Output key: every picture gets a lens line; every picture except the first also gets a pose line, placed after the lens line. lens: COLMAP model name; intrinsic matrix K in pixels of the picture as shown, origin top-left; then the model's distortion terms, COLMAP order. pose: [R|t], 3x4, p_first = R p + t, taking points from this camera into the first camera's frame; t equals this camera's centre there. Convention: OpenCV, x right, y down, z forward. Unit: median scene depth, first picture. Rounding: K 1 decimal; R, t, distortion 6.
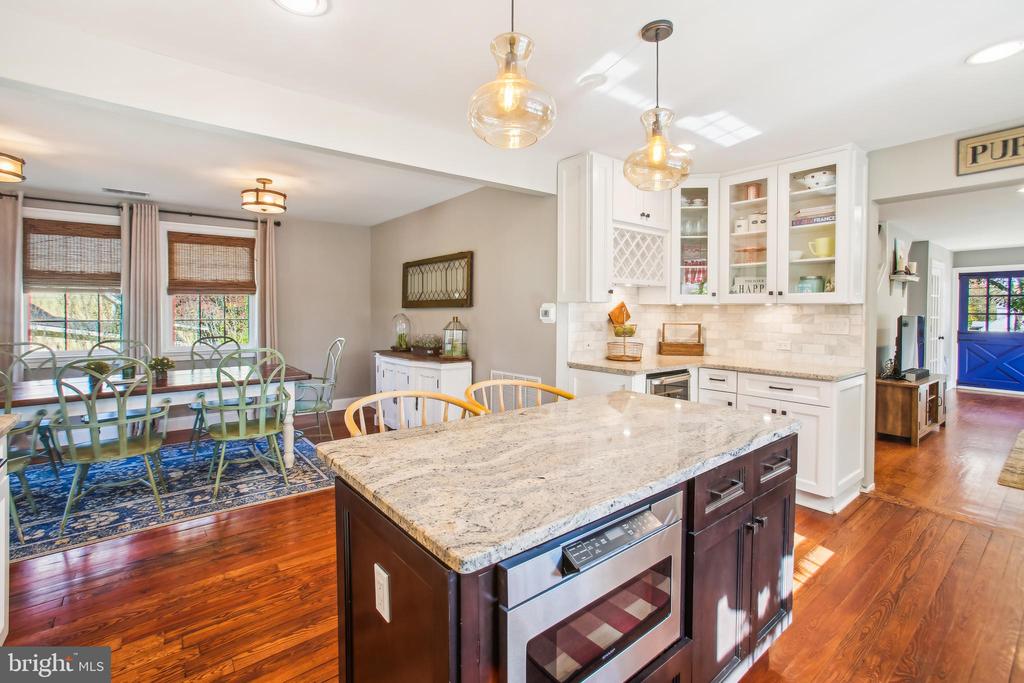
lens RADIAL K [[469.3, 0, 506.9], [0, 469.3, 318.3], [0, 0, 1]] dist [-0.058754, 0.035458]
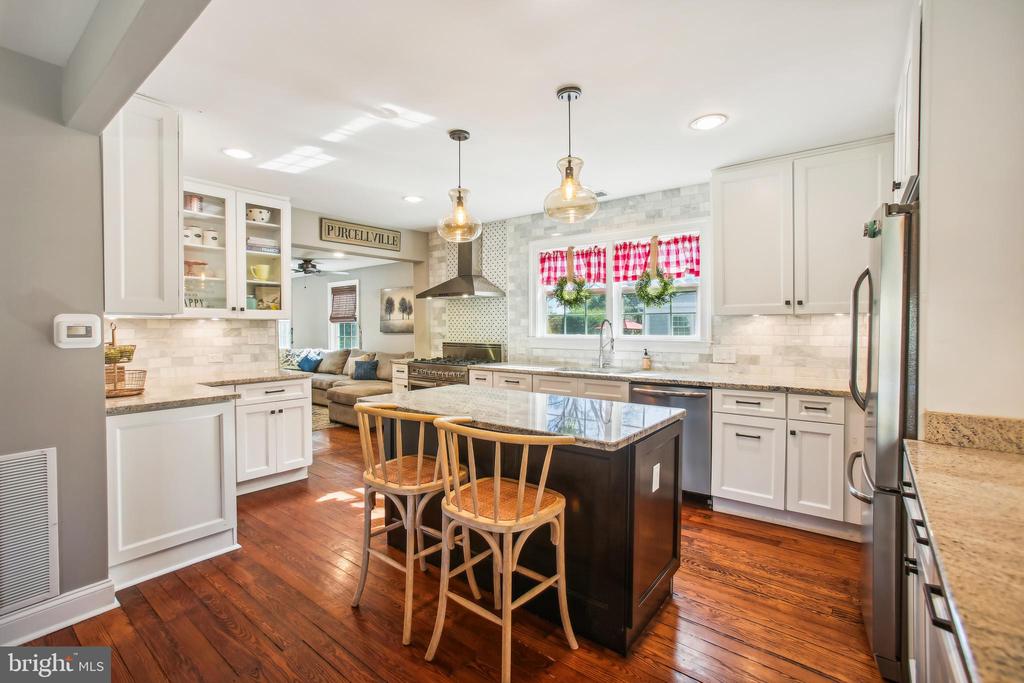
lens RADIAL K [[458.1, 0, 502.0], [0, 458.1, 332.7], [0, 0, 1]] dist [-0.080719, 0.041502]
pose [[-0.225029, -0.018216, 0.974182, -0.538282], [0.022874, 0.999451, 0.023972, -0.008695], [-0.974084, 0.027678, -0.224489, 0.586528]]
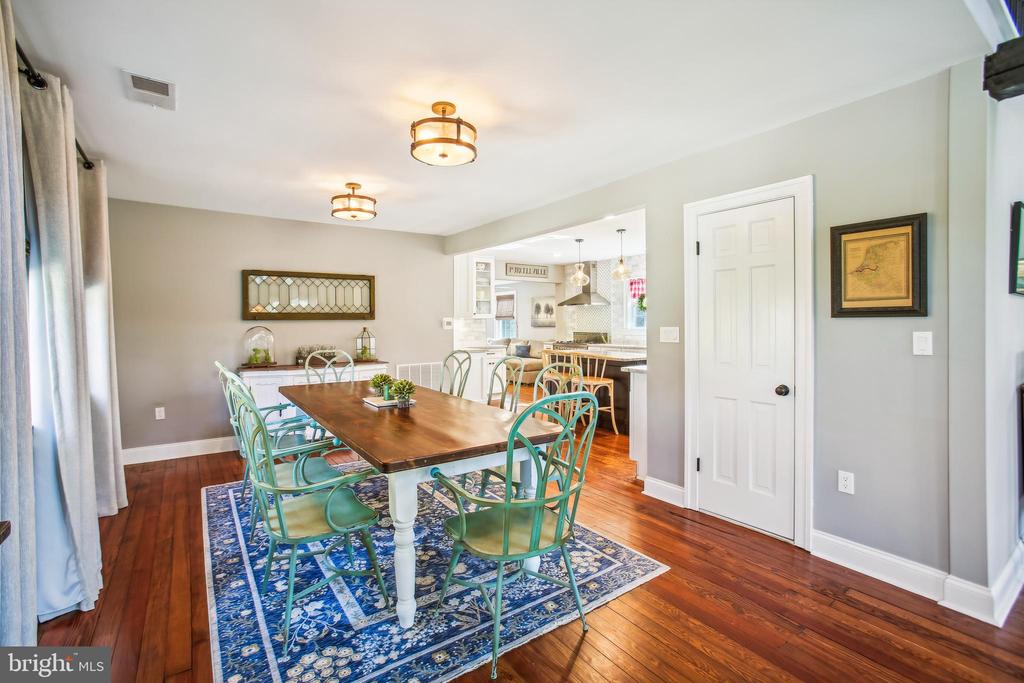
lens RADIAL K [[458.1, 0, 502.0], [0, 458.1, 332.7], [0, 0, 1]] dist [-0.080719, 0.041502]
pose [[0.059787, -0.024832, 0.997902, -1.508763], [0.024568, 0.999424, 0.023398, -0.009821], [-0.997909, 0.023117, 0.060362, 0.674194]]
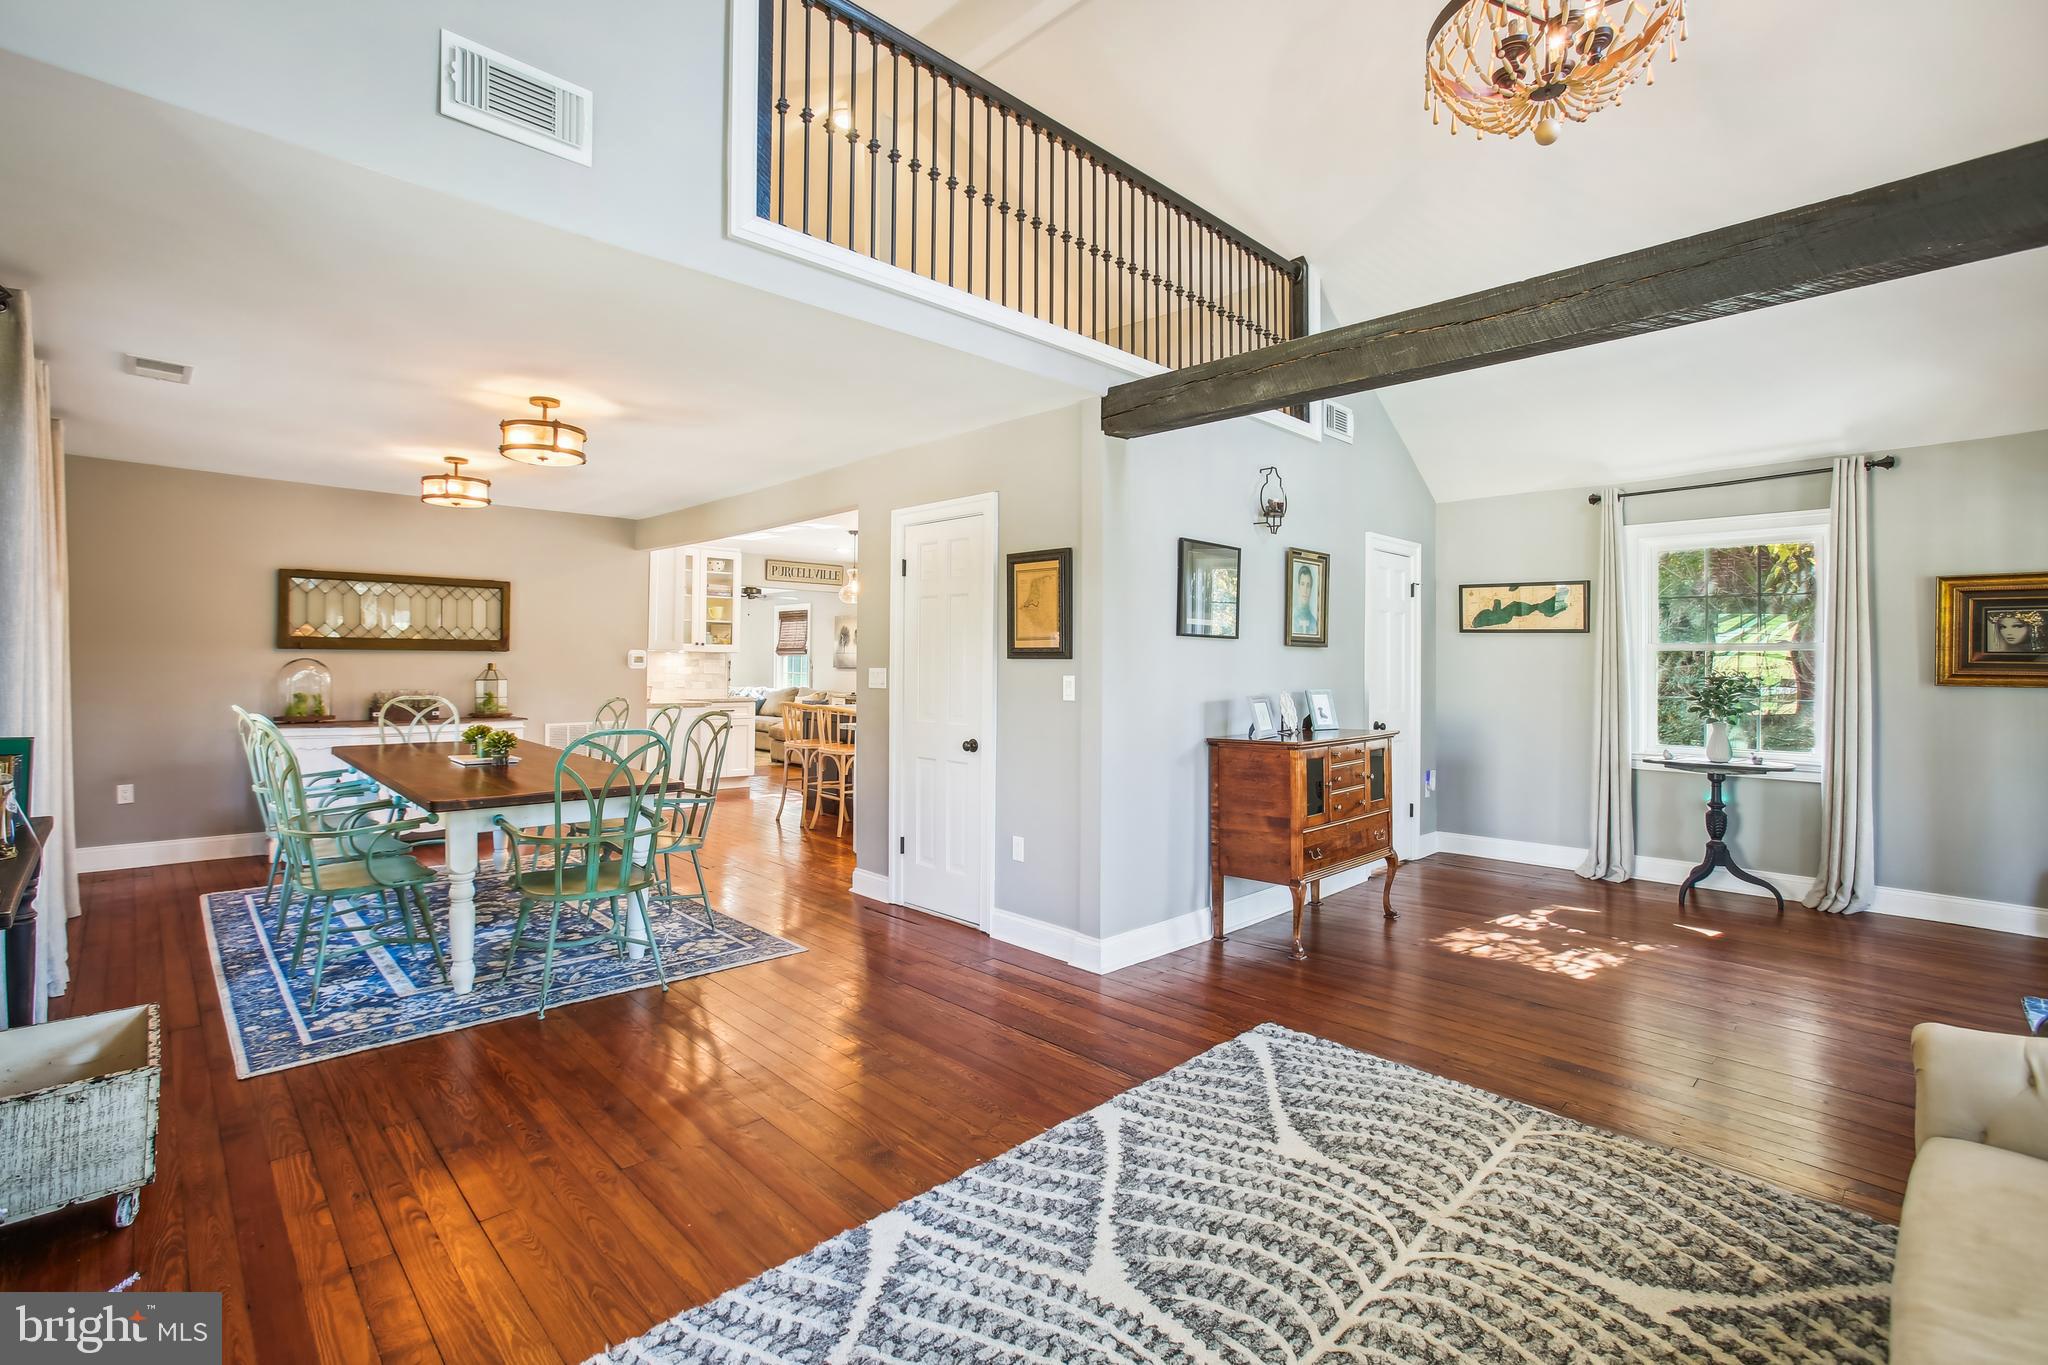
lens RADIAL K [[918.4, 0, 998.8], [0, 918.4, 659.3], [0, 0, 1]] dist [-0.067358, 0.031707]
pose [[-0.095875, -0.000728, 0.995393, -1.979282], [0.008584, 0.999962, 0.001558, -0.005917], [-0.995356, 0.008694, -0.095865, 0.361355]]
